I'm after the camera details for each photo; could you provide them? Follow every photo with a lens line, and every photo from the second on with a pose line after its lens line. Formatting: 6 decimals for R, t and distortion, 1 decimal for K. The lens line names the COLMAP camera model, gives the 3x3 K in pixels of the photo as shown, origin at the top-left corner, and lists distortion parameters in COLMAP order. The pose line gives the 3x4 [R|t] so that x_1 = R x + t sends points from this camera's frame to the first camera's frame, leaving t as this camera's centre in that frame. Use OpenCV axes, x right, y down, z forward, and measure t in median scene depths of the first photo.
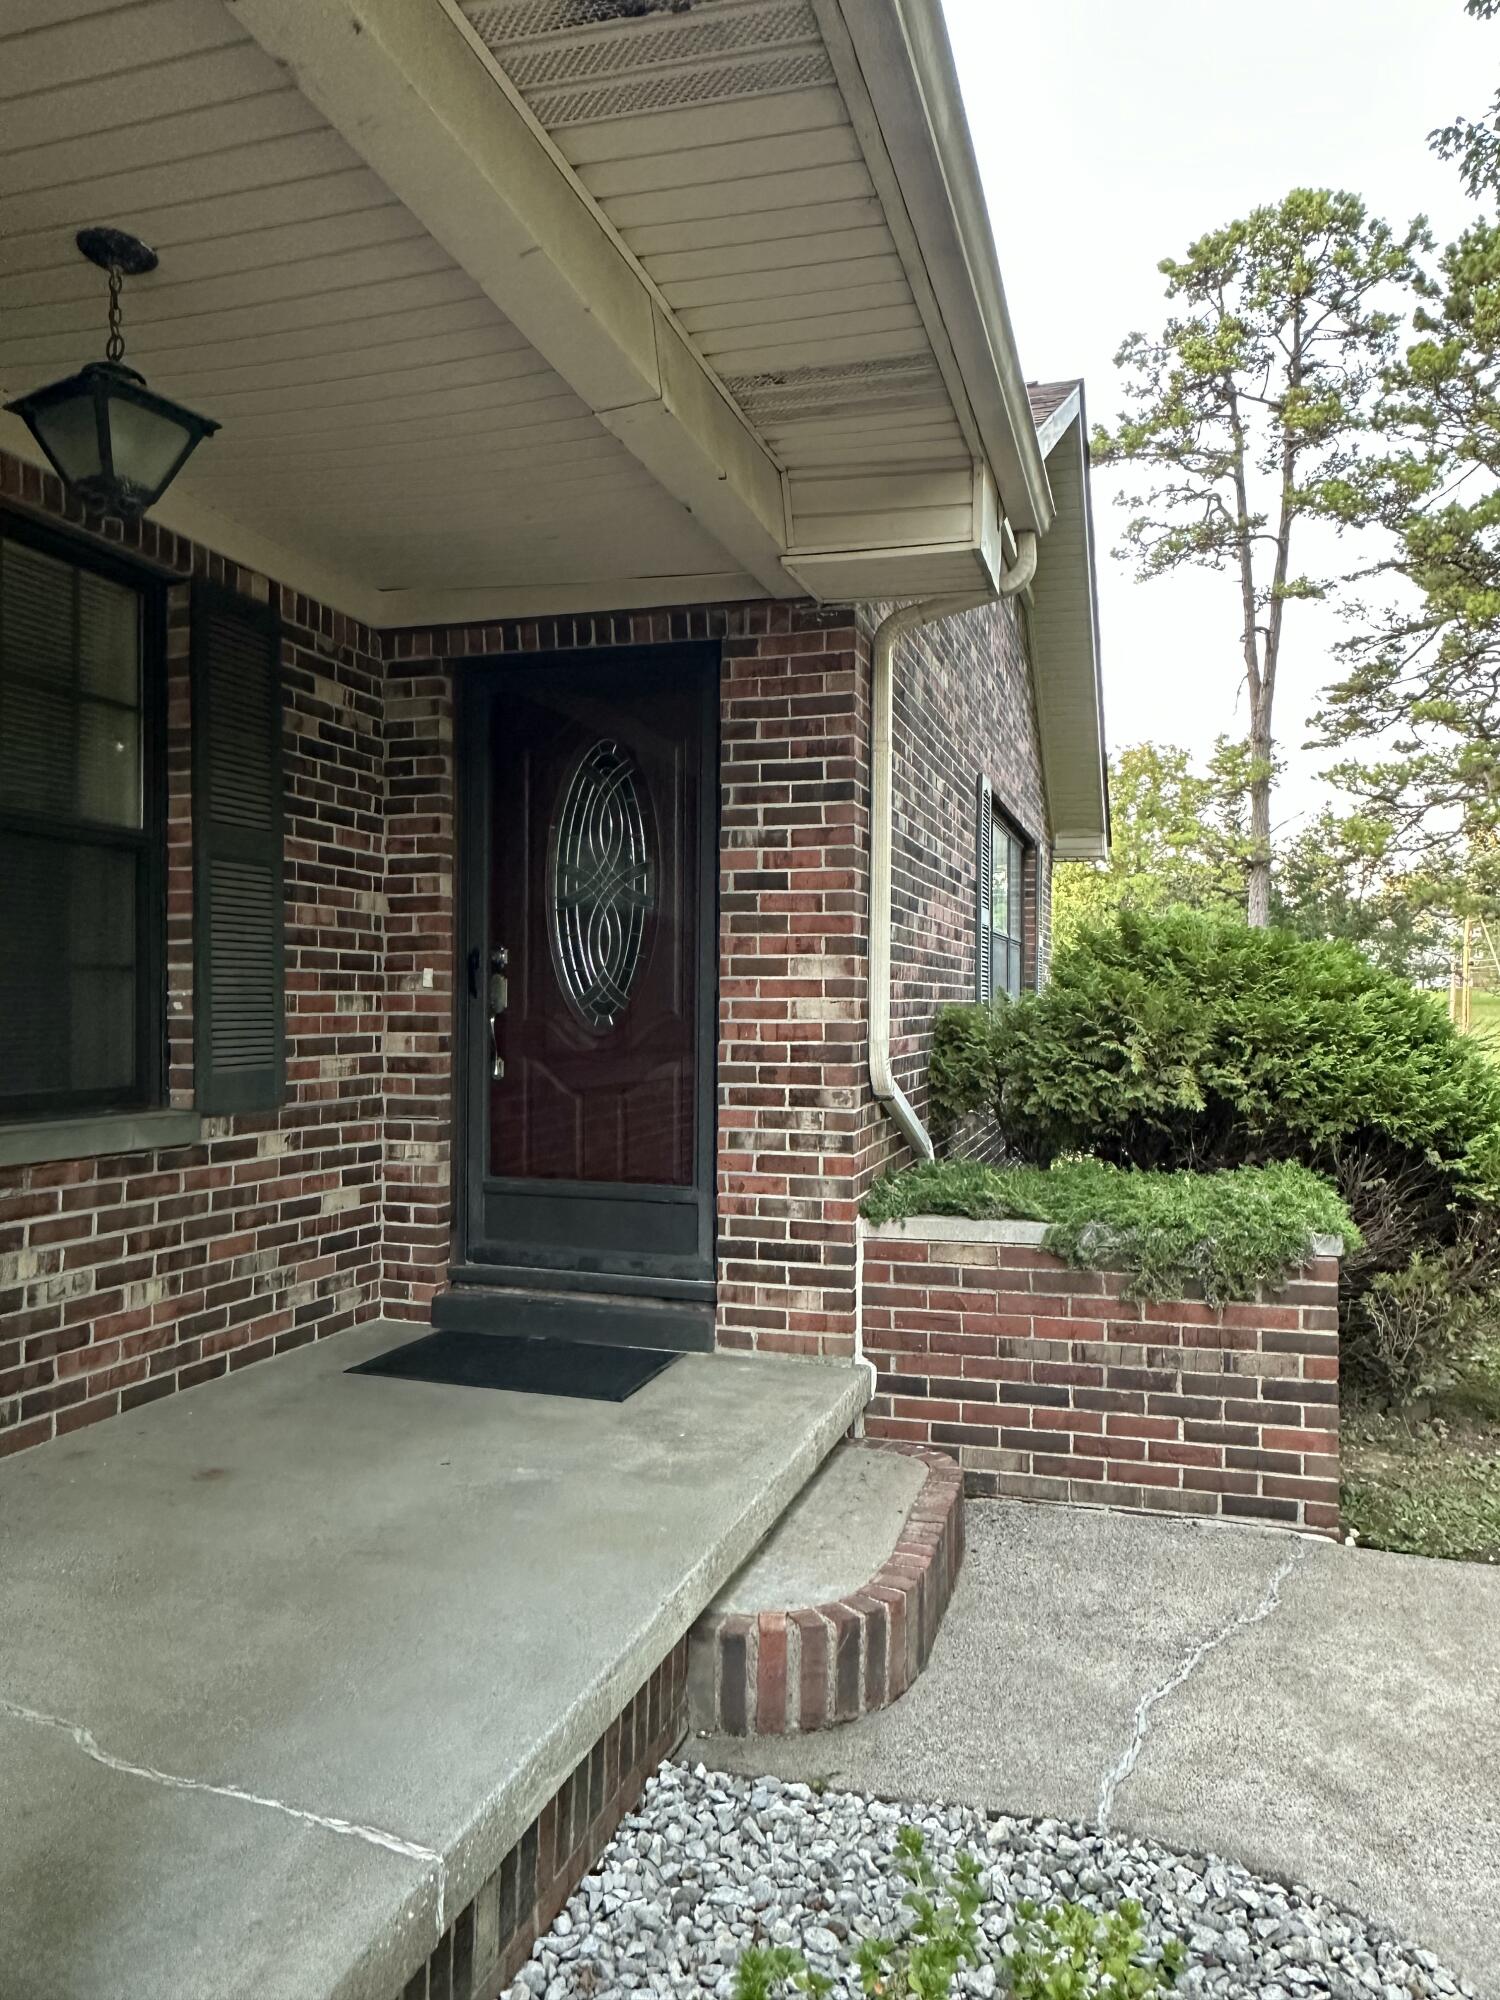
lens RADIAL K [[1362.1, 0, 750.0], [0, 1362.1, 1000.0], [0, 0, 1]] dist [-0.003721, -0.000761]
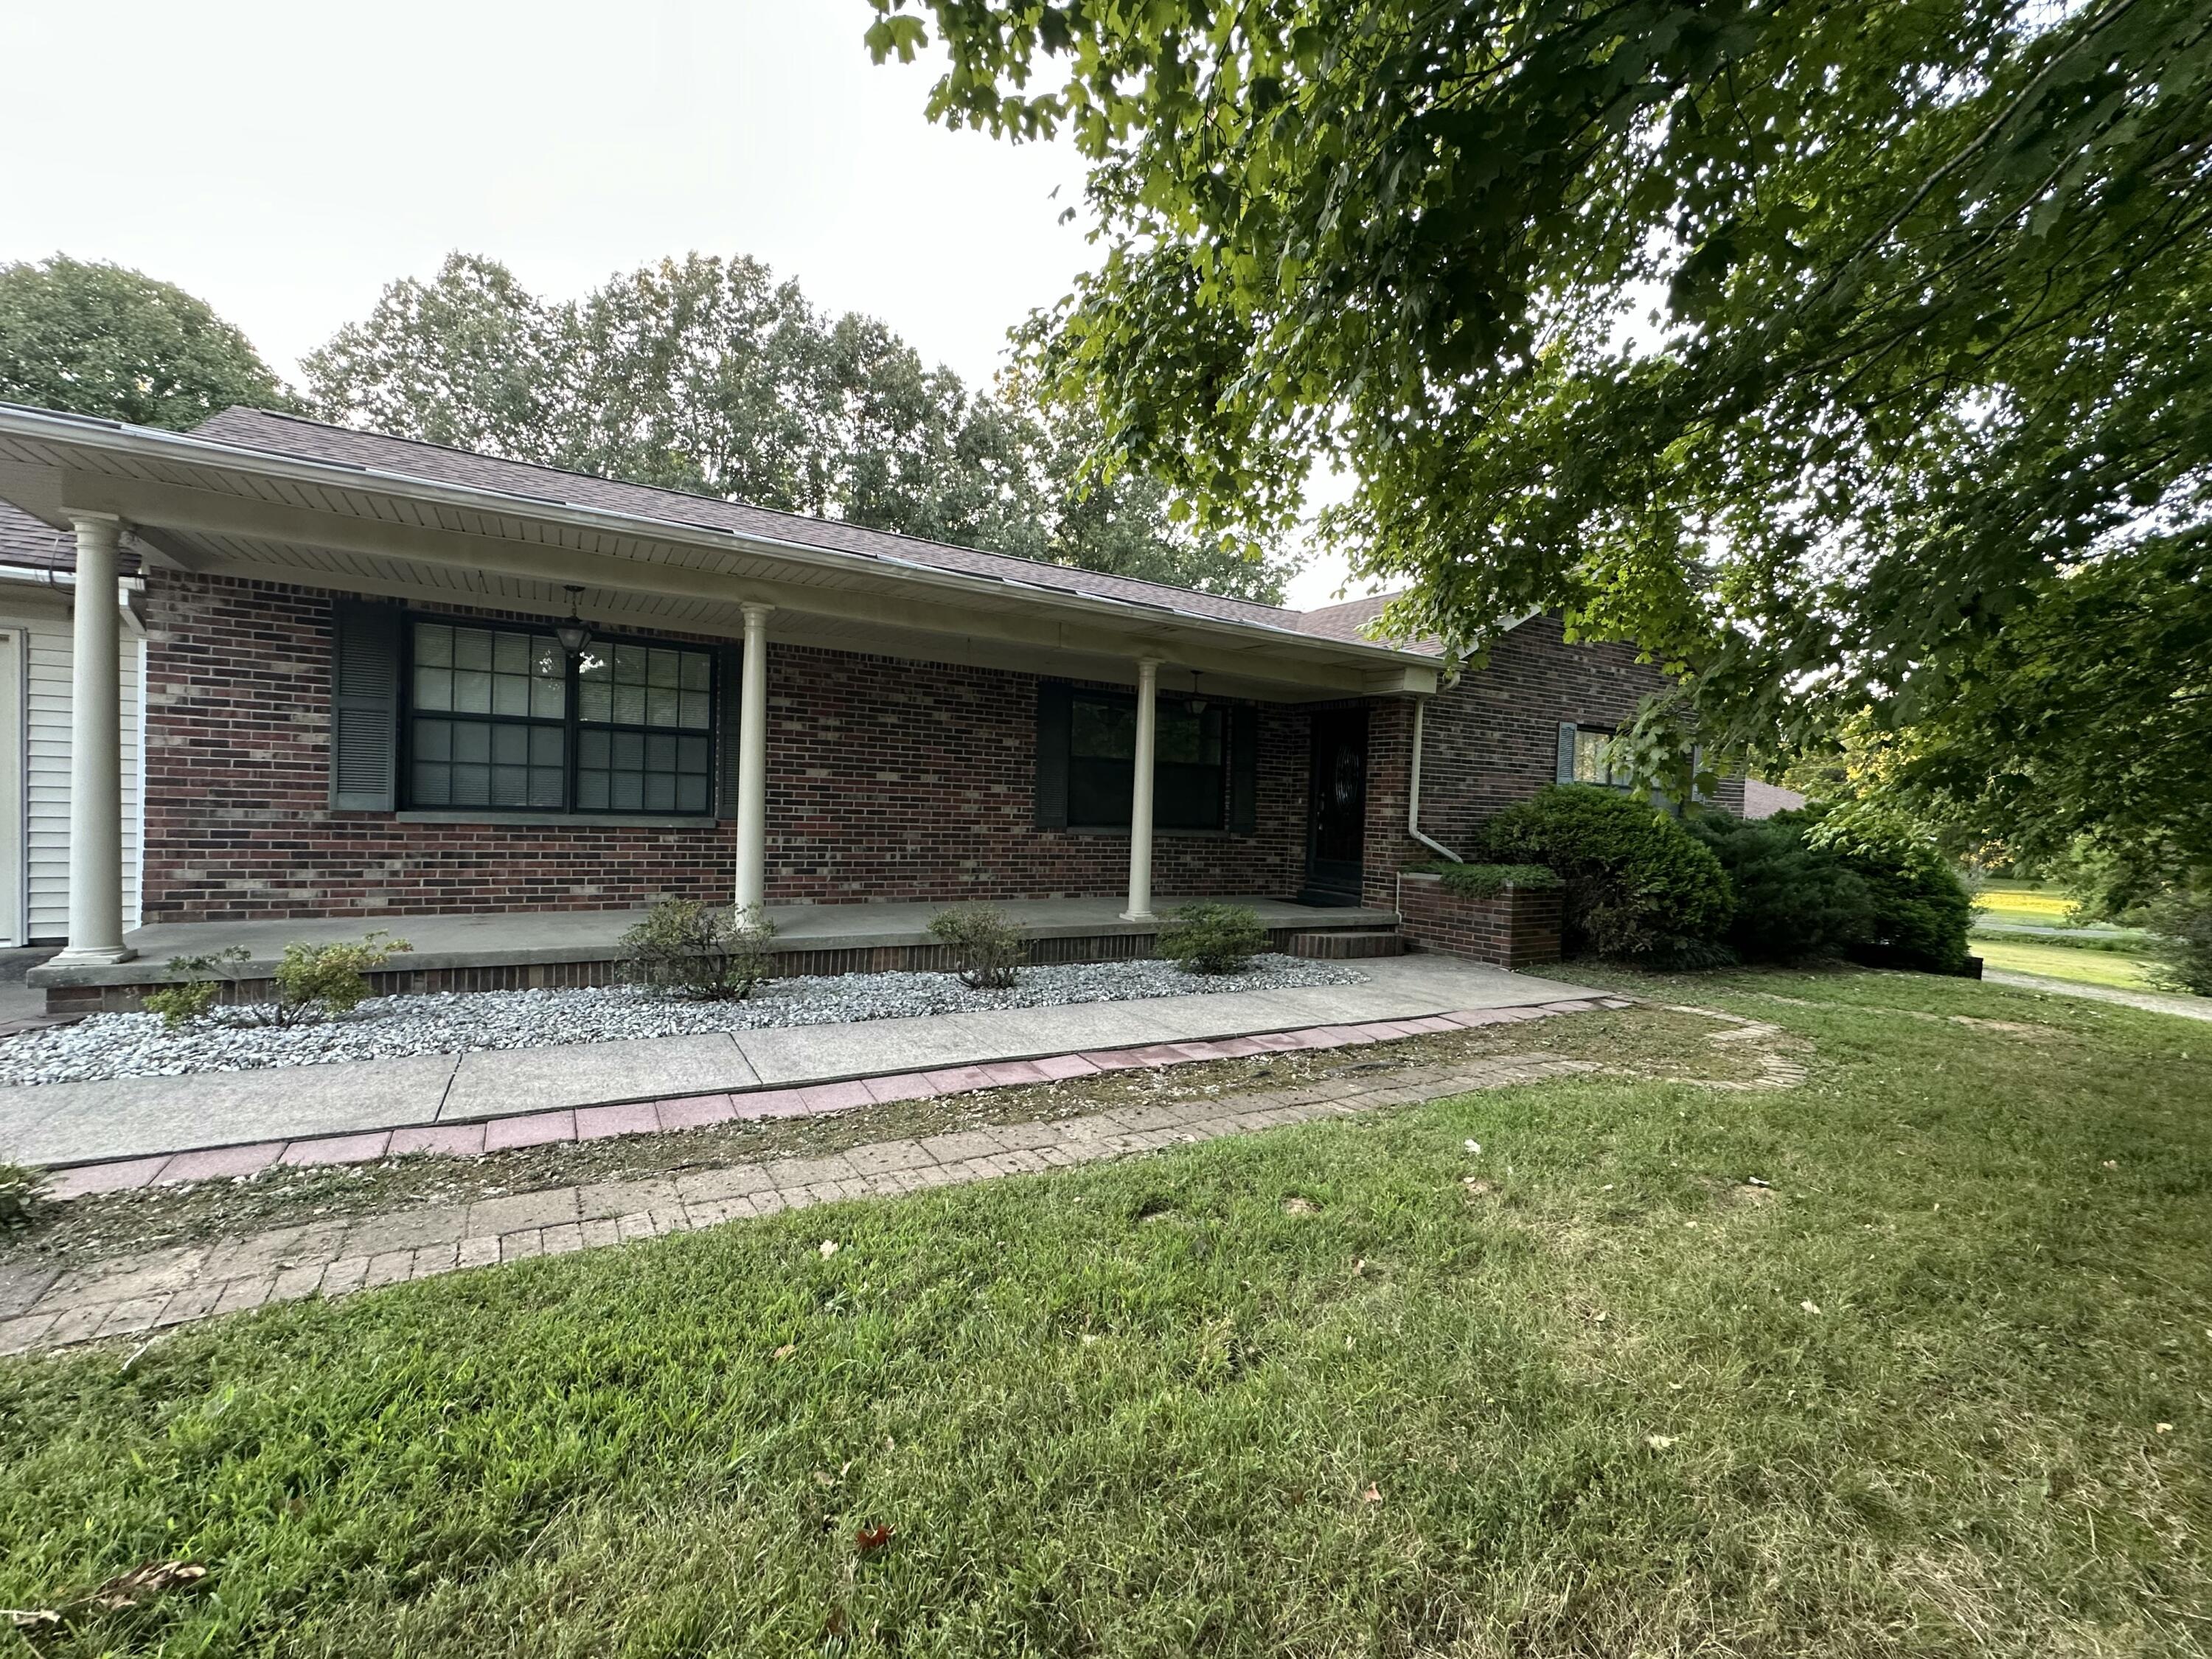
lens RADIAL K [[890.9, 0, 1106.0], [0, 890.9, 829.5], [0, 0, 1]] dist [-0.001109, -0.000002]
pose [[0.749853, 0.039196, -0.660442, 1.021882], [-0.028183, 0.999230, 0.027304, 0.010701], [0.661004, -0.001861, 0.750381, -1.204789]]
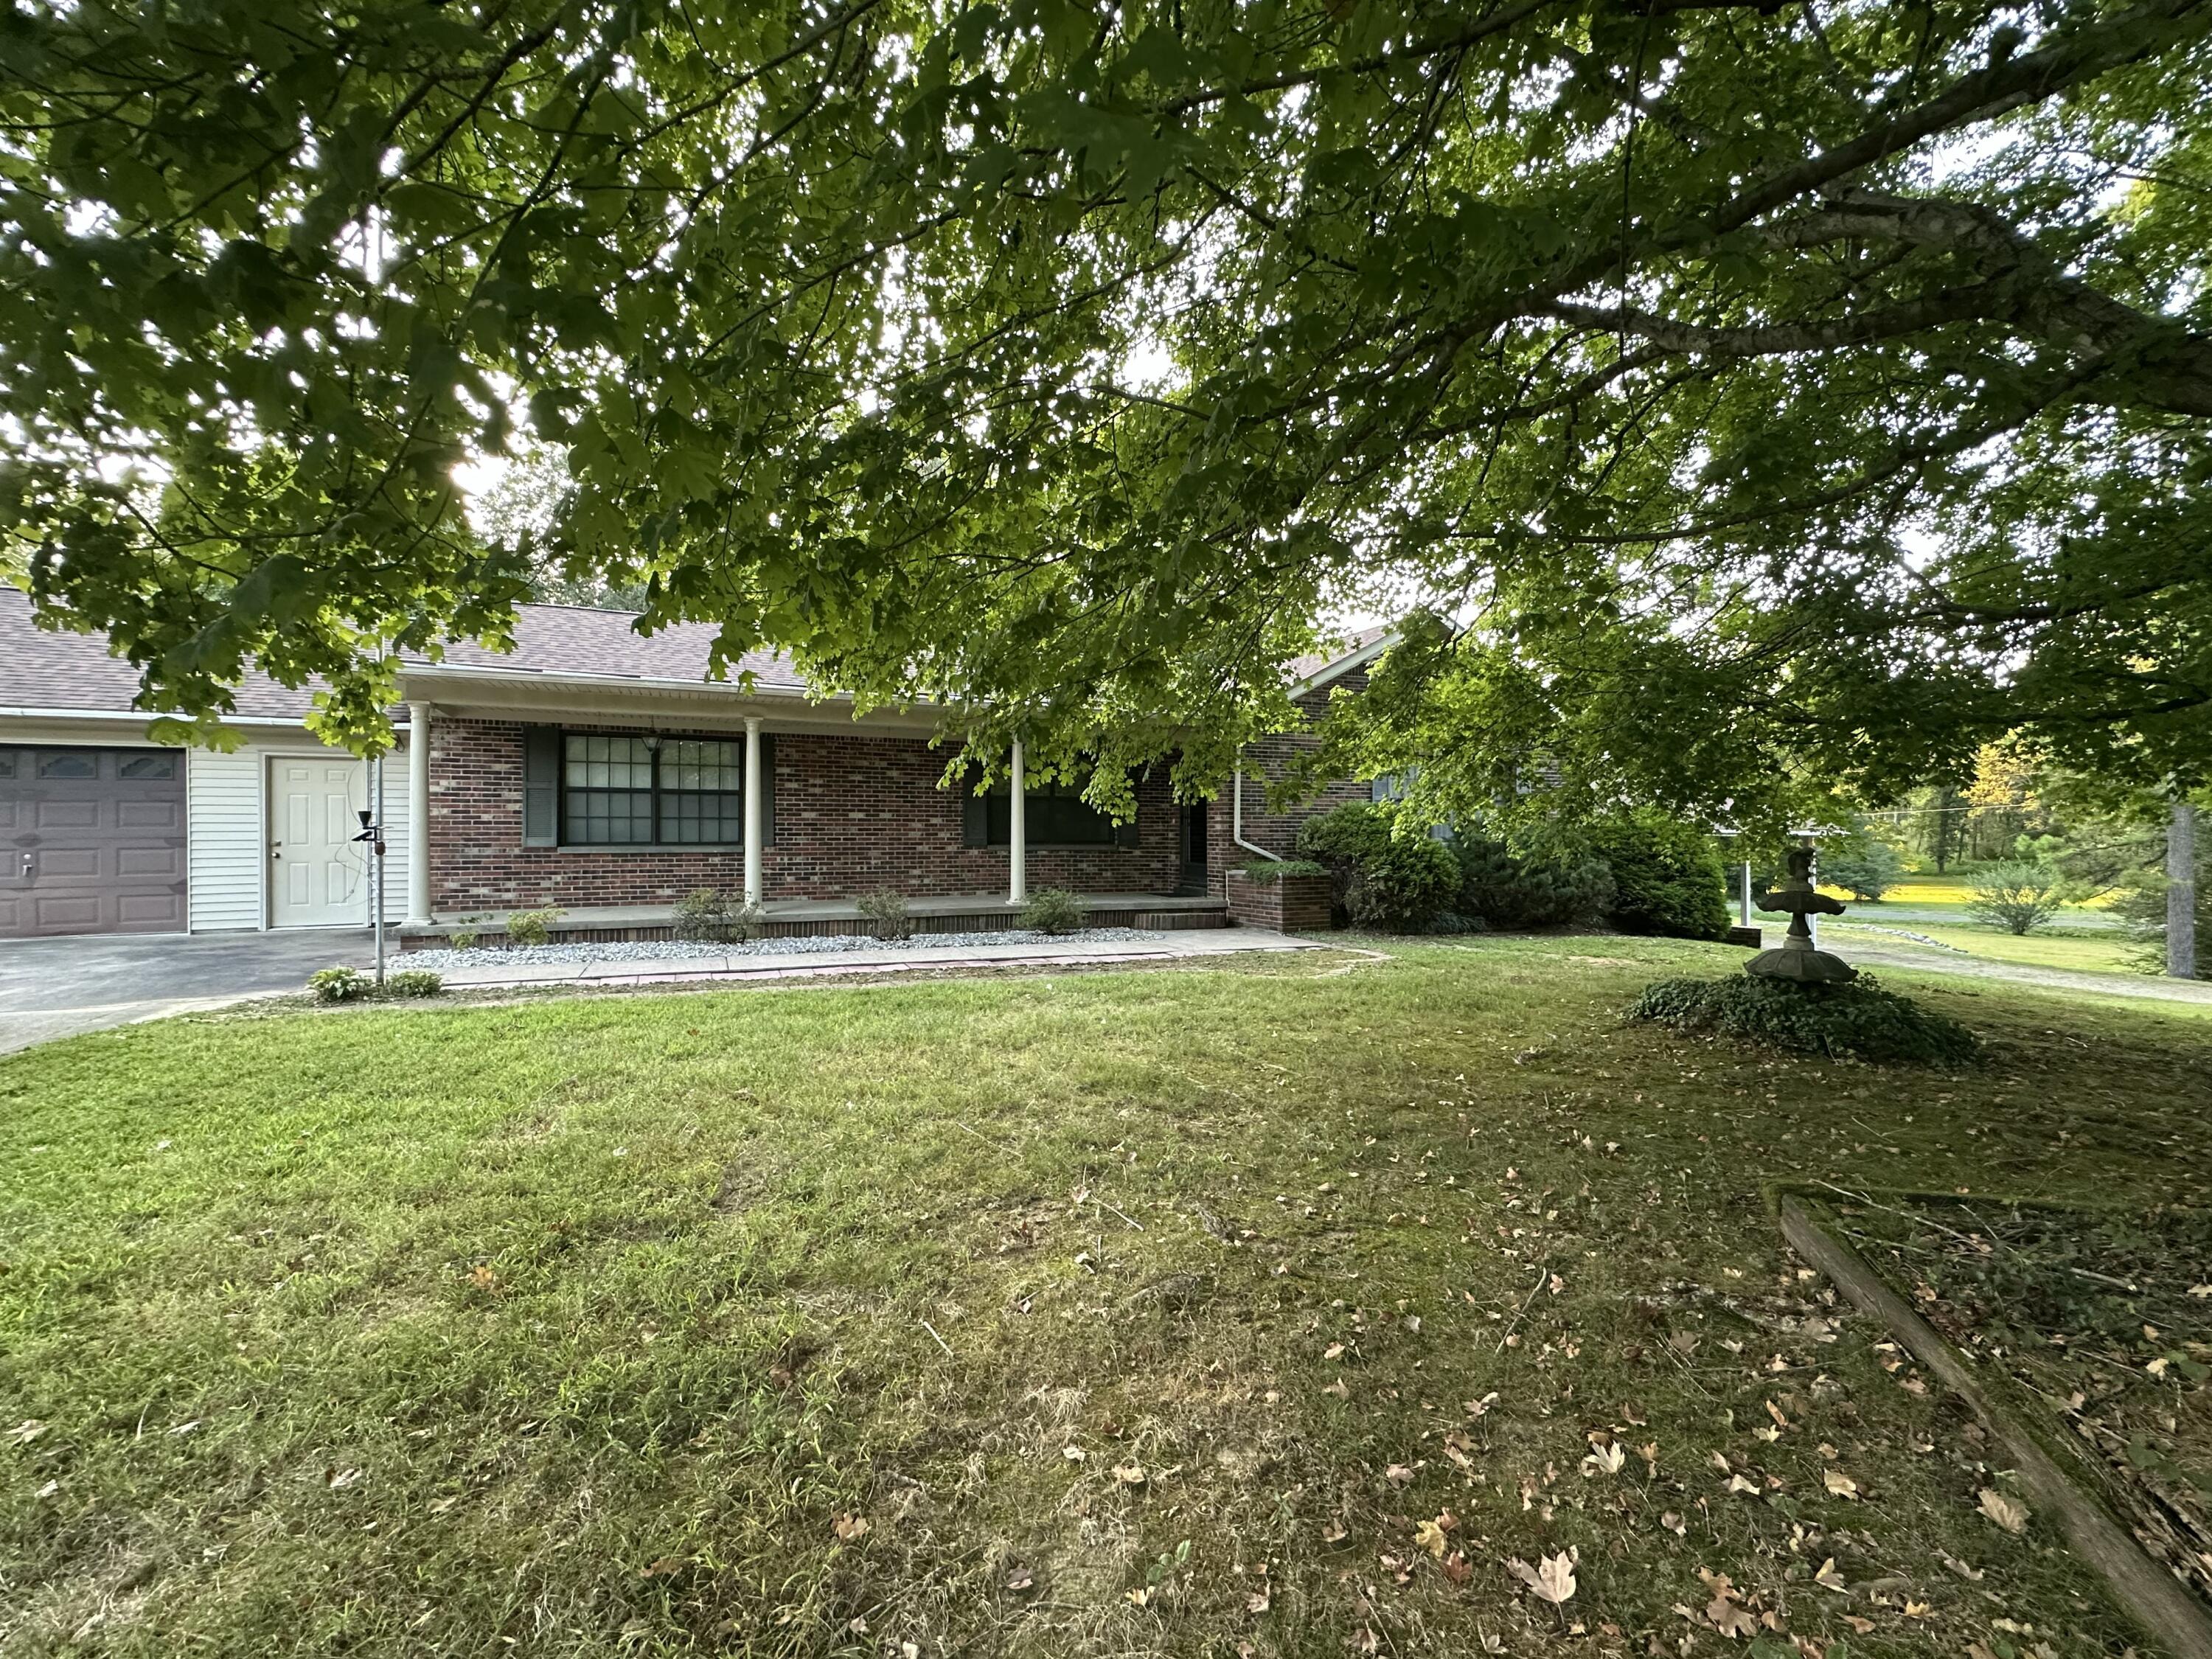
lens RADIAL K [[880.9, 0, 1106.0], [0, 880.9, 829.5], [0, 0, 1]] dist [-0.000516, -0.000039]
pose [[0.674425, -0.007094, -0.738309, 2.099503], [0.007366, 0.999969, -0.002879, 0.023621], [0.738307, -0.003497, 0.674456, -1.419805]]
